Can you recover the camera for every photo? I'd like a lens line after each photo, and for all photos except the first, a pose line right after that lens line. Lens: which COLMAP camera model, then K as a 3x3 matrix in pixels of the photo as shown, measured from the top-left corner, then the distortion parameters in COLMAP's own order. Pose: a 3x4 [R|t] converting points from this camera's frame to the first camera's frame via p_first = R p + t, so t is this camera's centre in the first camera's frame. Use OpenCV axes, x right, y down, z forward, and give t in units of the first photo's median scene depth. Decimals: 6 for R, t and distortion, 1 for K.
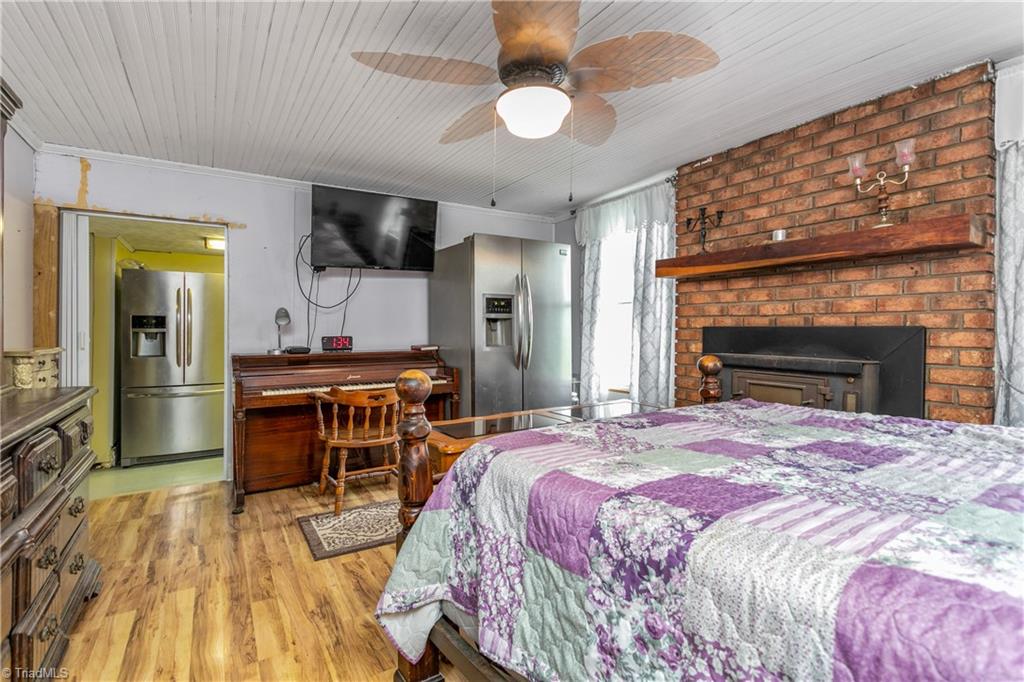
lens RADIAL K [[496.9, 0, 508.4], [0, 496.9, 324.0], [0, 0, 1]] dist [-0.003014, -0.000207]
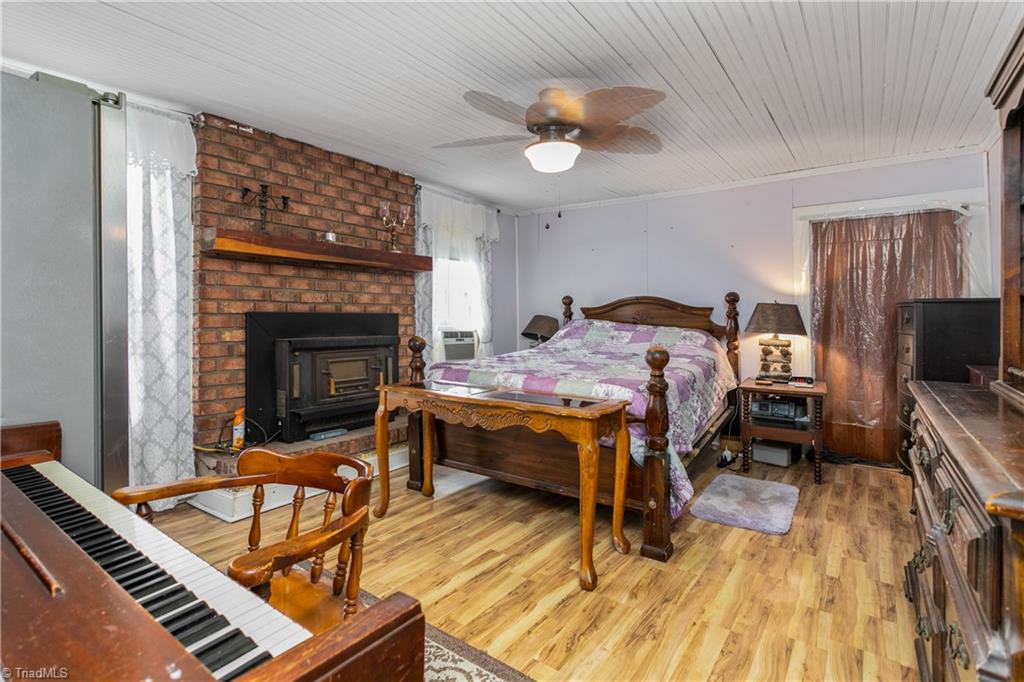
lens RADIAL K [[496.9, 0, 508.4], [0, 496.9, 324.0], [0, 0, 1]] dist [-0.003014, -0.000207]
pose [[-0.399688, -0.019560, 0.916443, -0.737595], [-0.013591, 0.999789, 0.015412, 0.007981], [-0.916551, -0.006295, -0.399869, 1.079691]]
